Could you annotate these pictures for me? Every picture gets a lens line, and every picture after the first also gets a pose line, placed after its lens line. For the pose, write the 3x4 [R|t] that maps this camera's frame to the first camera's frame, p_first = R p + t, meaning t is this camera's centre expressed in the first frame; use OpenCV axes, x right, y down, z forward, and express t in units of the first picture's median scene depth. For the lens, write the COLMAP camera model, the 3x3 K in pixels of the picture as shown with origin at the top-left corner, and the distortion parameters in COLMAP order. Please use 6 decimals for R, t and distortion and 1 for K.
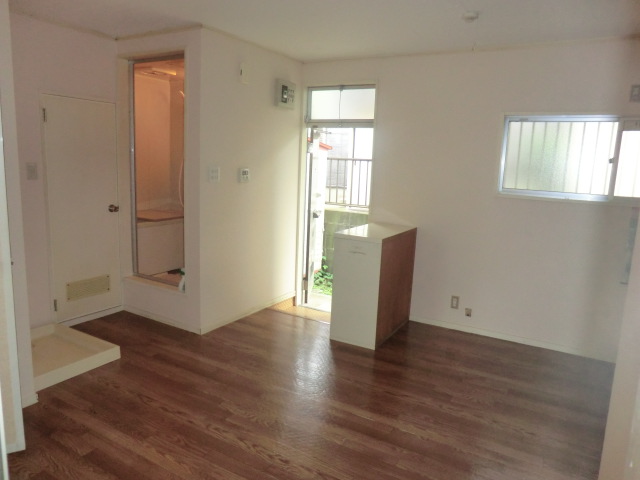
lens RADIAL K [[458.5, 0, 321.6], [0, 458.5, 235.7], [0, 0, 1]] dist [-0.097689, 0.095384]
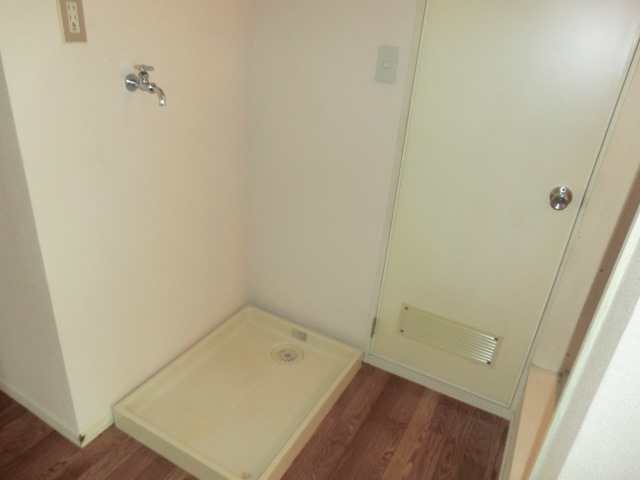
lens RADIAL K [[458.5, 0, 321.6], [0, 458.5, 235.7], [0, 0, 1]] dist [-0.097689, 0.095384]
pose [[0.023049, 0.394510, -0.918602, -0.117061], [-0.236359, 0.894948, 0.378421, -0.124387], [0.971392, 0.208398, 0.113874, 0.766415]]
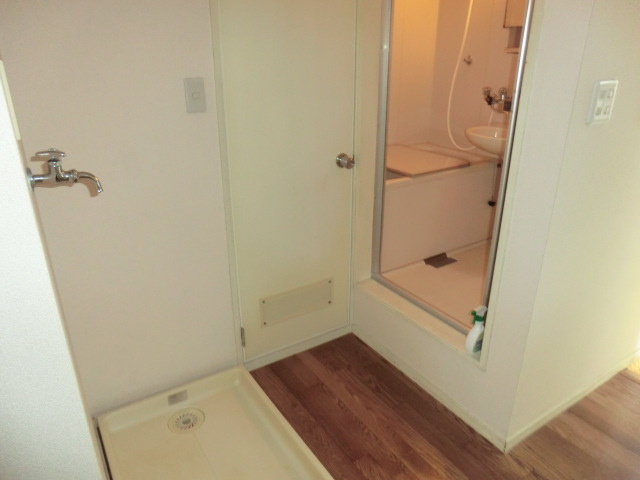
lens RADIAL K [[458.5, 0, 321.6], [0, 458.5, 235.7], [0, 0, 1]] dist [-0.097689, 0.095384]
pose [[0.887045, 0.134520, -0.441652, -0.238005], [-0.034827, 0.973382, 0.226527, -0.095158], [0.460368, -0.185558, 0.868118, 0.507500]]
